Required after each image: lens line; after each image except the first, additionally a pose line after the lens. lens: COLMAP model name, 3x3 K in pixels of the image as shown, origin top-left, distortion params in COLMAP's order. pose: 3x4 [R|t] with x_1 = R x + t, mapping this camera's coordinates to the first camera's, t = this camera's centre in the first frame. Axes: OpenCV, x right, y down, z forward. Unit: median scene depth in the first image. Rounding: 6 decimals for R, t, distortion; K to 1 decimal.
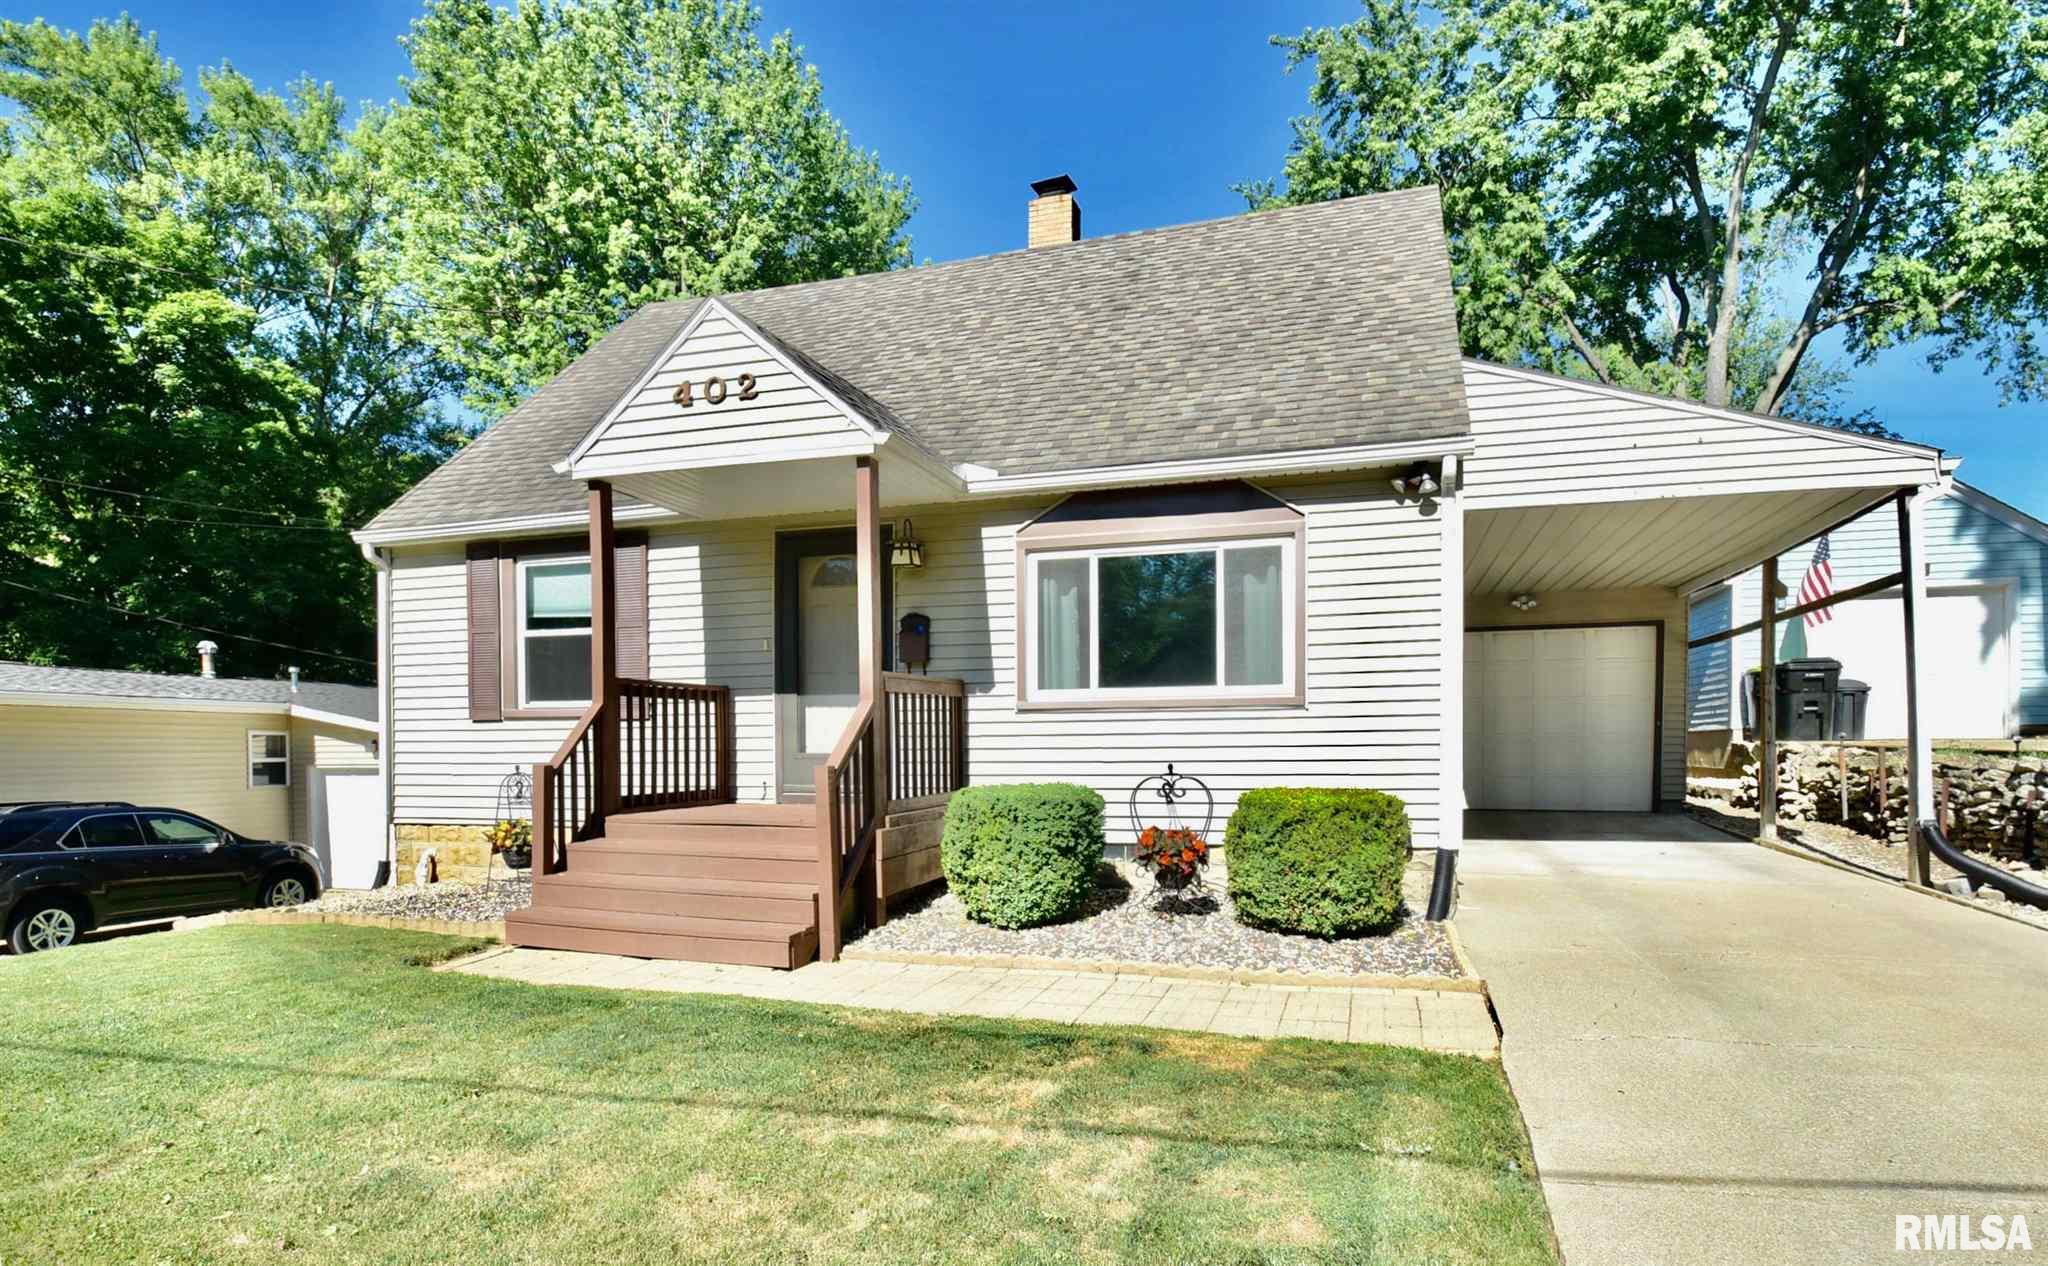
lens RADIAL K [[1092.6, 0, 990.6], [0, 1092.6, 736.8], [0, 0, 1]] dist [-0.003382, -0.009179]
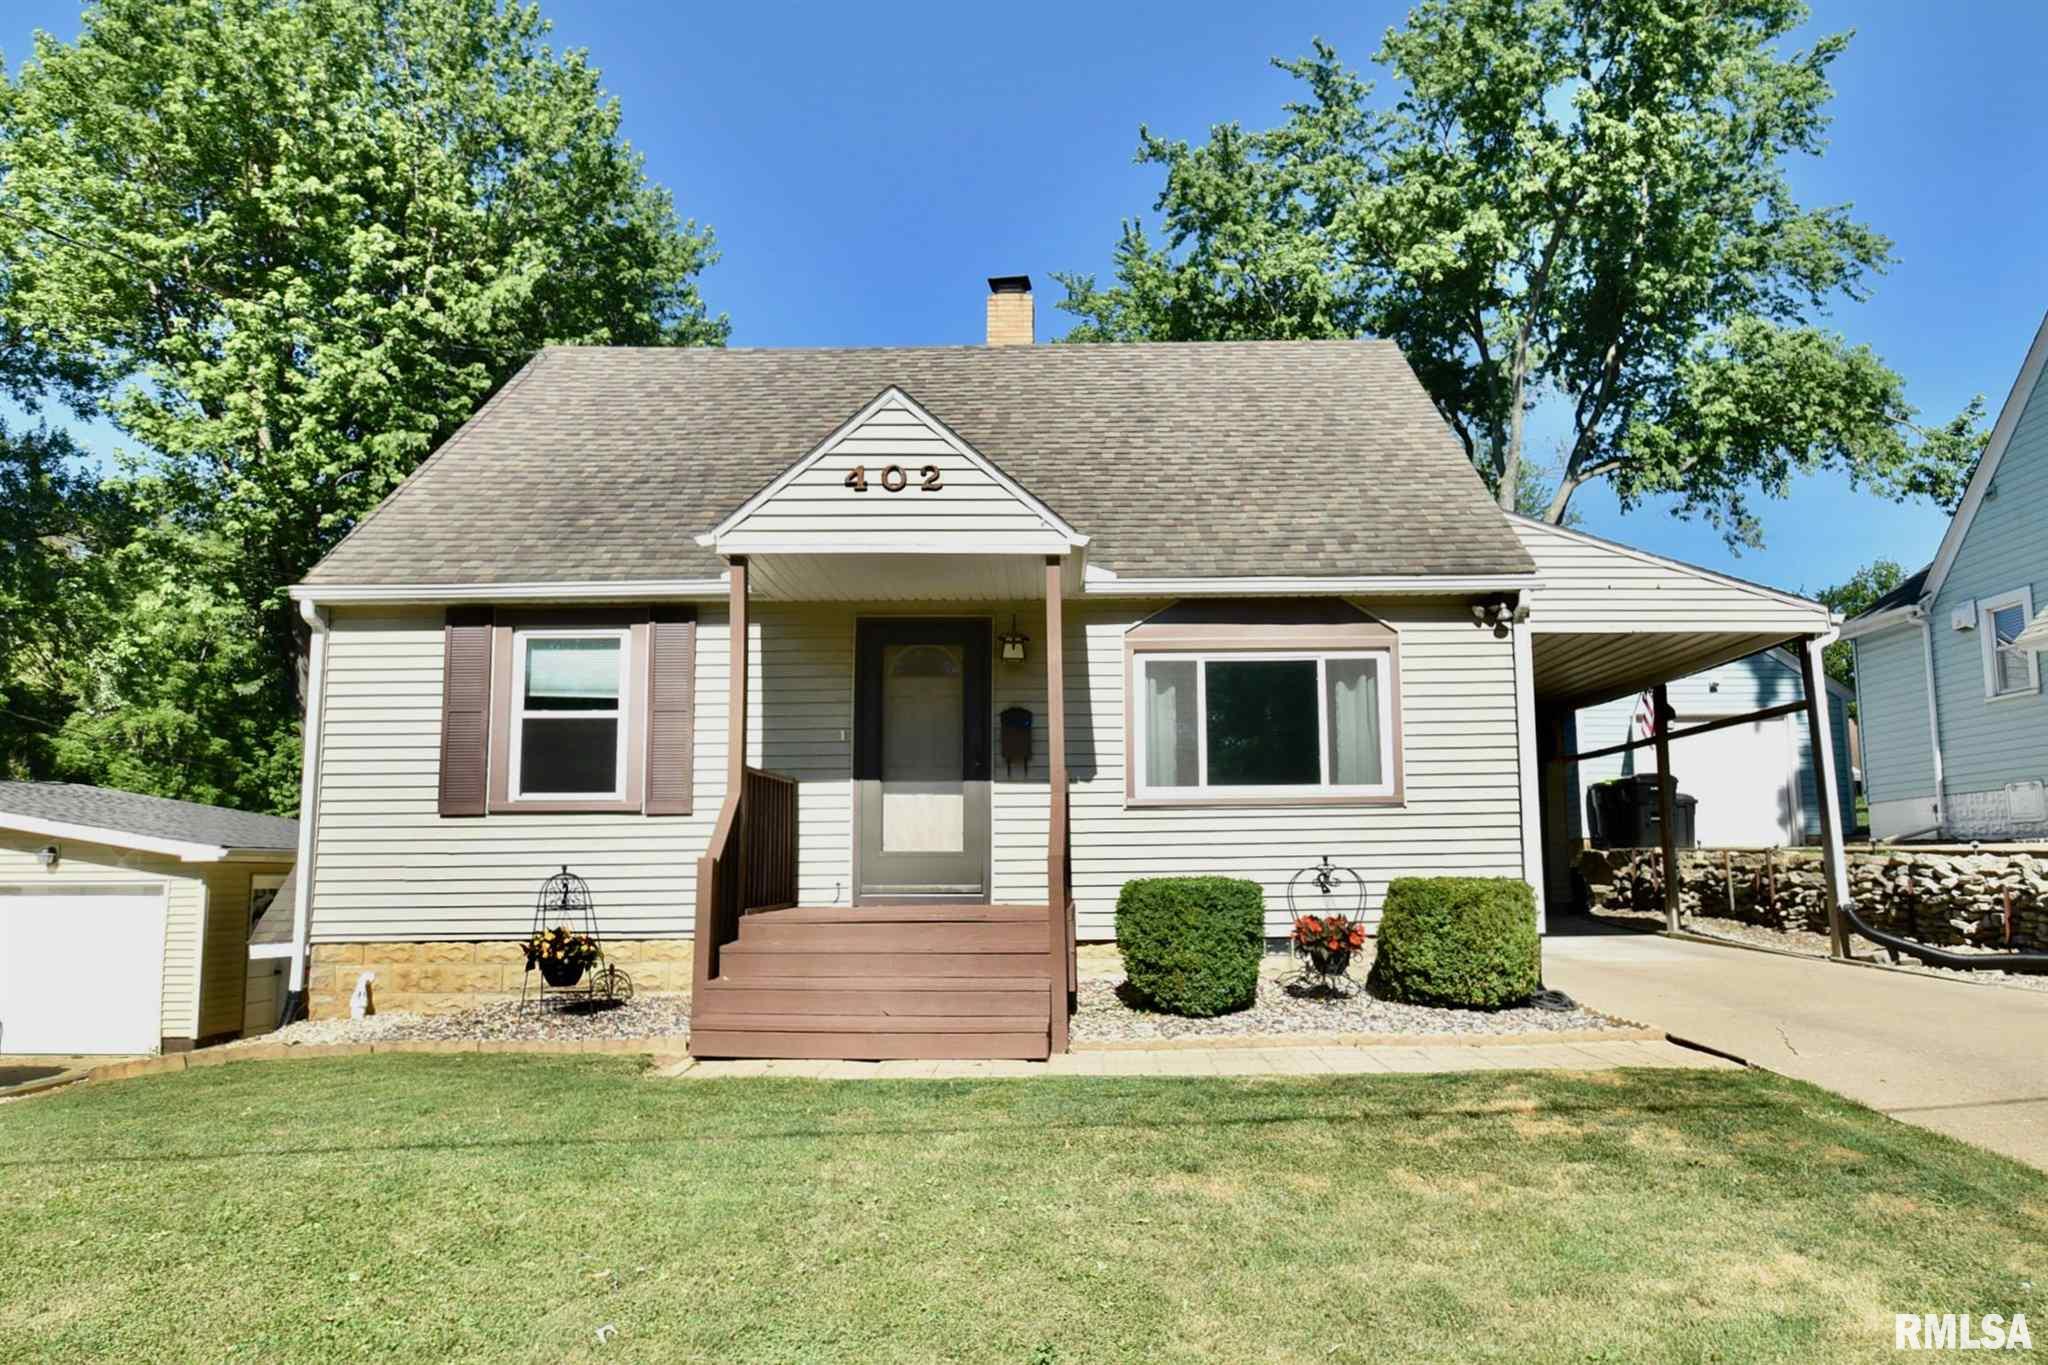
lens RADIAL K [[1296.1, 0, 1030.5], [0, 1296.1, 680.3], [0, 0, 1]] dist [-0.003649, -0.003866]
pose [[0.951763, 0.040966, 0.304088, -0.381241], [0.001382, 0.990465, -0.137757, 0.022173], [-0.306832, 0.131532, 0.942631, -0.100953]]
